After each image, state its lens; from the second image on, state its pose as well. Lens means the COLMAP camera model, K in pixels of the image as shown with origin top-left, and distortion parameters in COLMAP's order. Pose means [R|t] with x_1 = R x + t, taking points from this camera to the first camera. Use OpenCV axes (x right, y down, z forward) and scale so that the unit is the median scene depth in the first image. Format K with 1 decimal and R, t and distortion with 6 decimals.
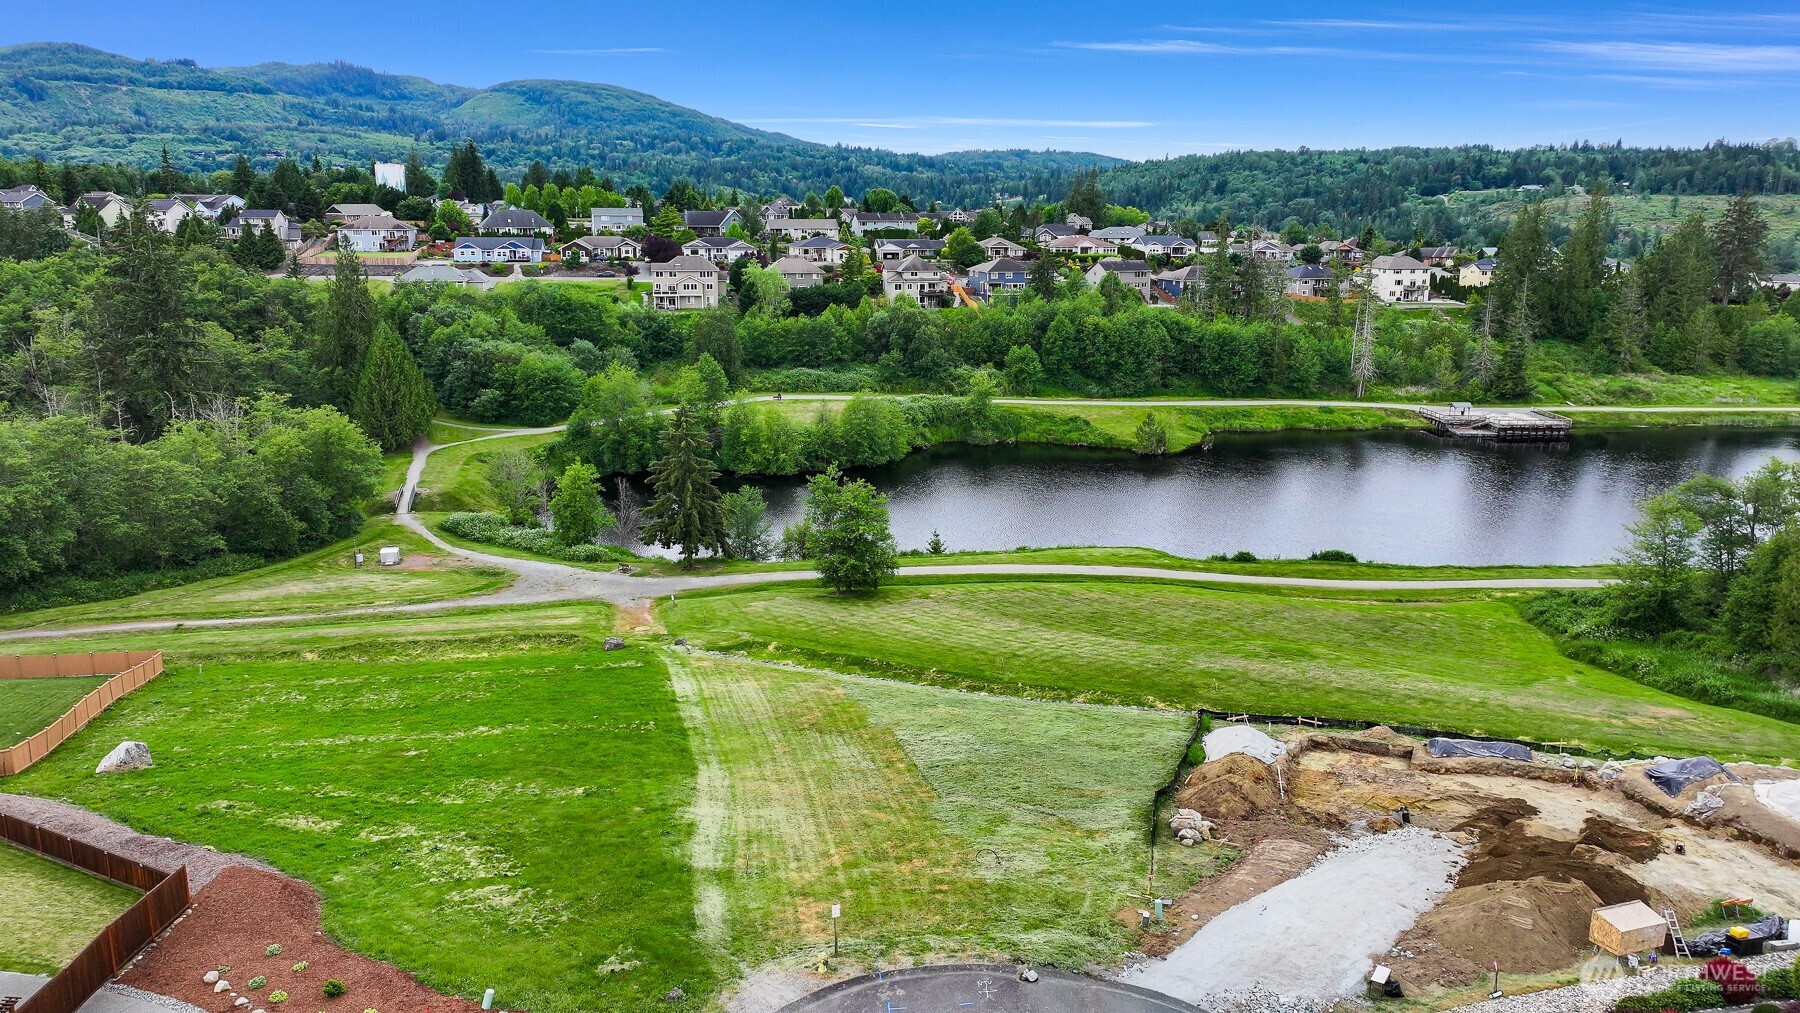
lens RADIAL K [[1259.8, 0, 908.9], [0, 1259.8, 508.5], [0, 0, 1]] dist [0.005314, 0.001288]
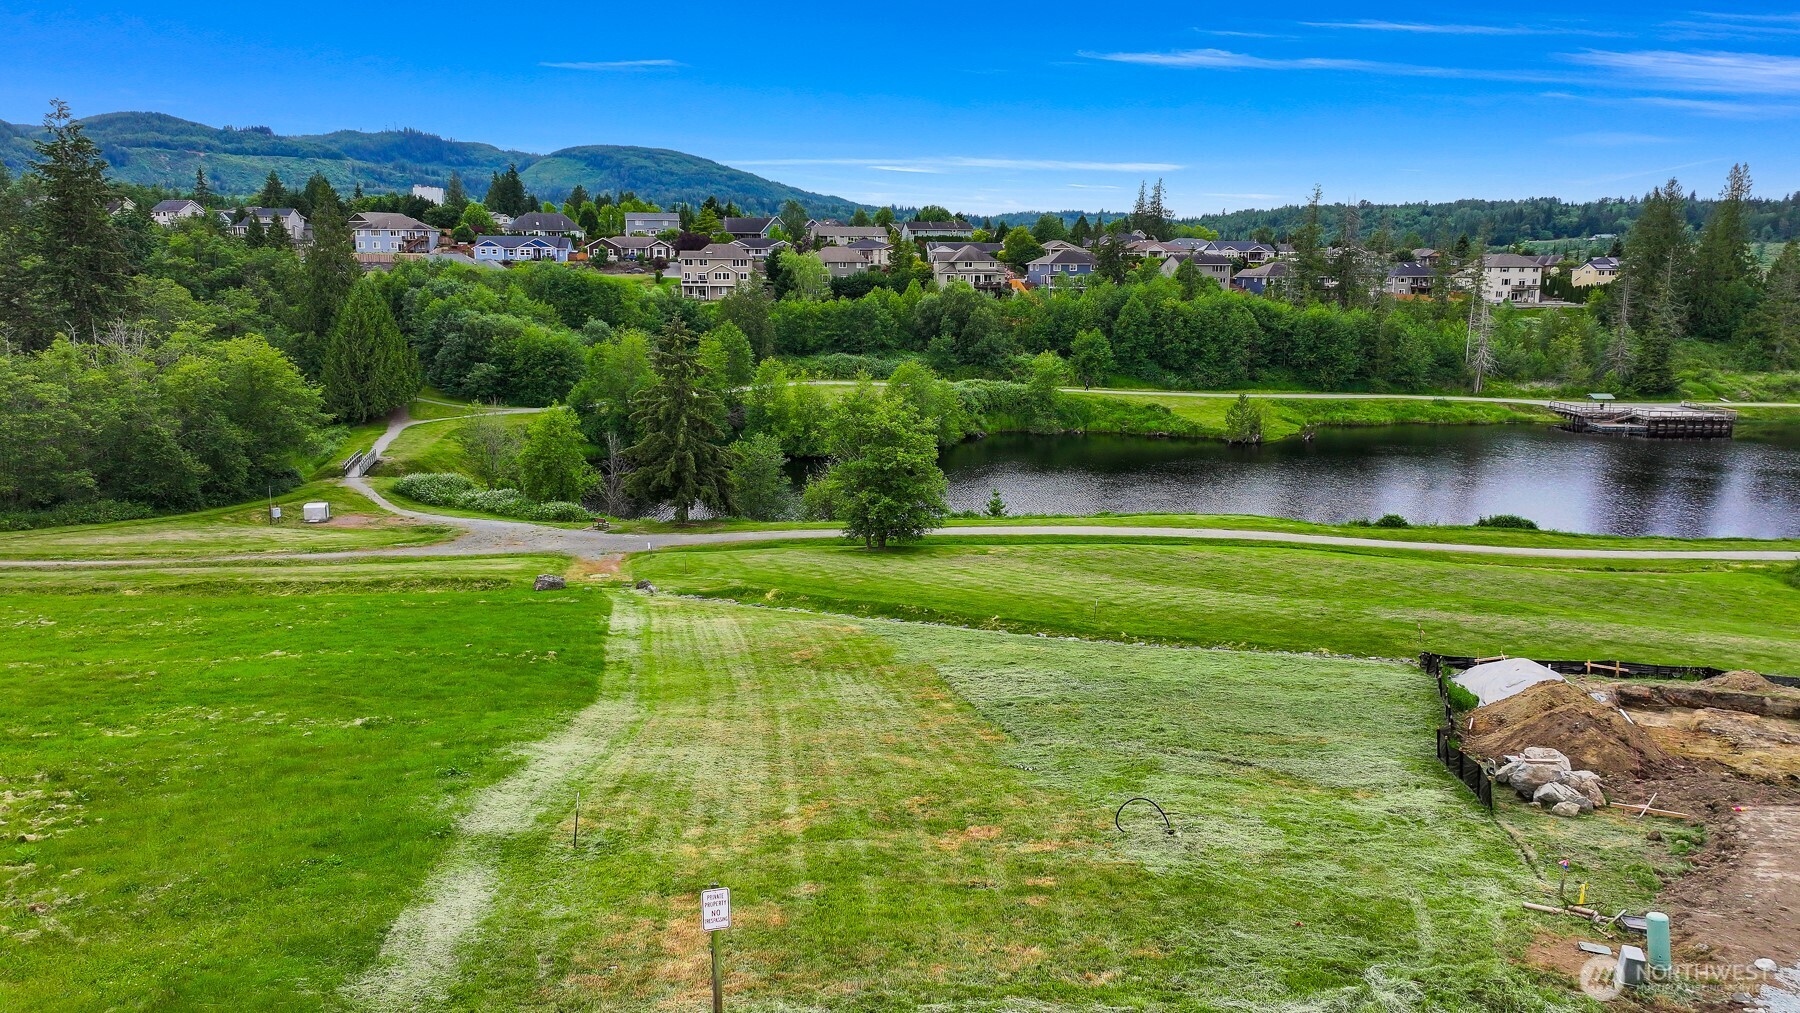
lens RADIAL K [[1259.8, 0, 908.9], [0, 1259.8, 508.5], [0, 0, 1]] dist [0.005314, 0.001288]
pose [[0.999118, 0.005290, -0.041660, 0.000090], [-0.007372, 0.998724, -0.049962, 0.043953], [0.041342, 0.050225, 0.997882, 0.128332]]
